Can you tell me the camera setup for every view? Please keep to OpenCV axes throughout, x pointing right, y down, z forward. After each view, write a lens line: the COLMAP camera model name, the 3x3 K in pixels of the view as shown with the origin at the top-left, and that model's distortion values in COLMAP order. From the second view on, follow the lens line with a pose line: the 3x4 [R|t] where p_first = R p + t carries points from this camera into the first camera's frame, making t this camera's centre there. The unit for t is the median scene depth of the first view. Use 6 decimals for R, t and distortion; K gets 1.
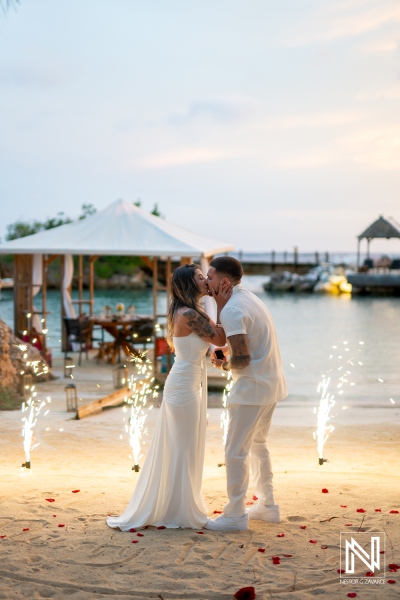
lens RADIAL K [[1179.8, 0, 200.0], [0, 1179.8, 300.0], [0, 0, 1]] dist [0.009085, 0.091382]
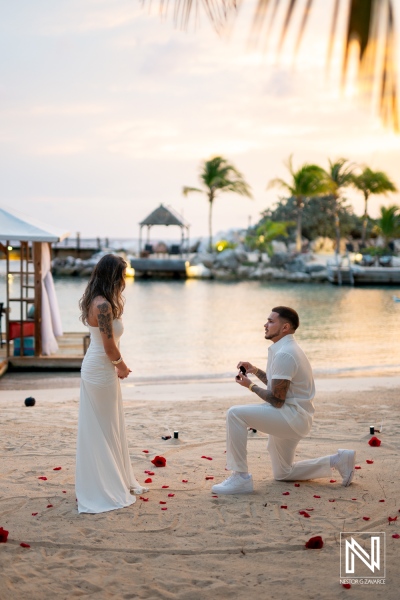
lens RADIAL K [[1179.8, 0, 200.0], [0, 1179.8, 300.0], [0, 0, 1]] dist [0.009085, 0.091382]
pose [[0.934769, -0.010923, 0.355088, -0.190782], [0.006575, 0.999888, 0.013452, 0.000859], [-0.355195, -0.010240, 0.934736, -0.003550]]
